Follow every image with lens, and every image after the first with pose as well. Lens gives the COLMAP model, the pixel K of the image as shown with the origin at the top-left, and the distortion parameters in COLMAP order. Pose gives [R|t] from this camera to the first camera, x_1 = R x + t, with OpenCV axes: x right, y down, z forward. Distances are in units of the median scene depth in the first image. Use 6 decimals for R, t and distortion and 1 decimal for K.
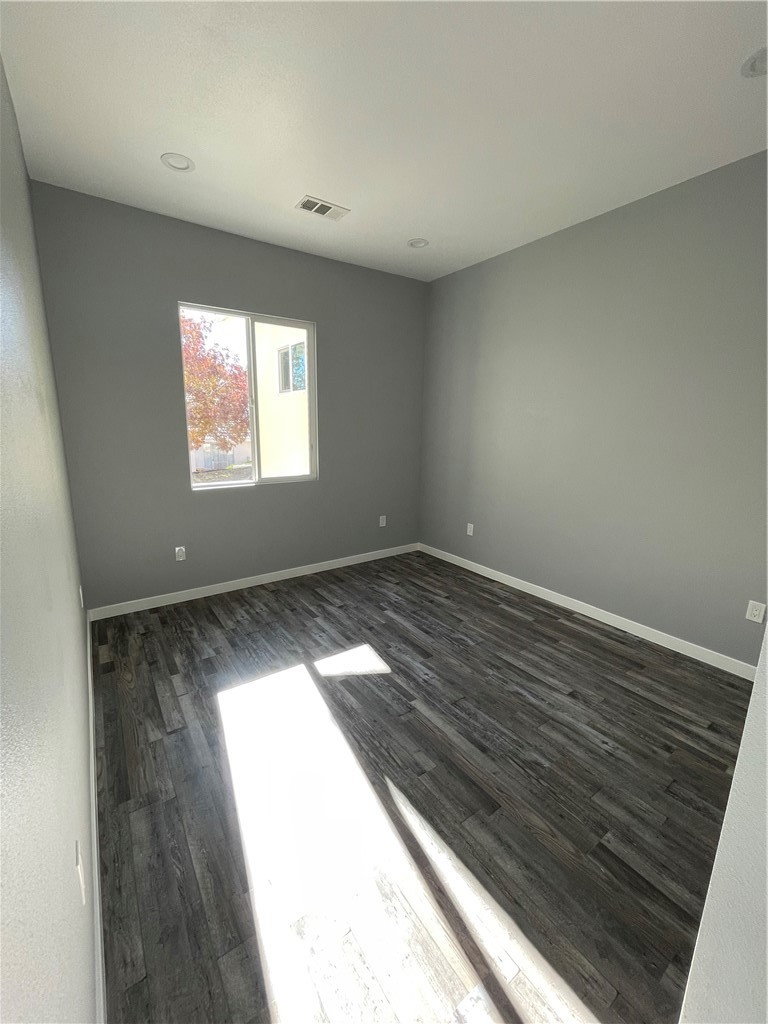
lens RADIAL K [[416.0, 0, 384.4], [0, 416.0, 509.0], [0, 0, 1]] dist [-0.002432, -0.000045]
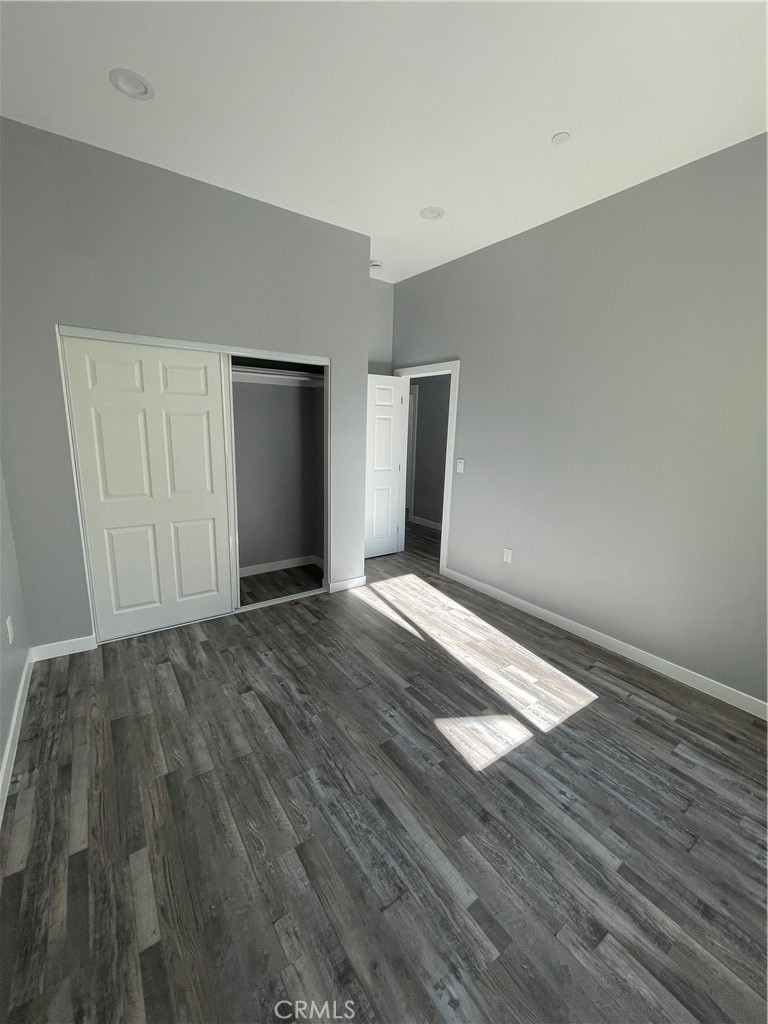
lens RADIAL K [[416.0, 0, 383.6], [0, 416.0, 509.2], [0, 0, 1]] dist [-0.002432, -0.000045]
pose [[-0.999130, -0.041267, -0.005991, 0.140120], [-0.040188, 0.914575, 0.402416, -0.336817], [-0.011127, 0.402306, -0.915437, 1.608401]]
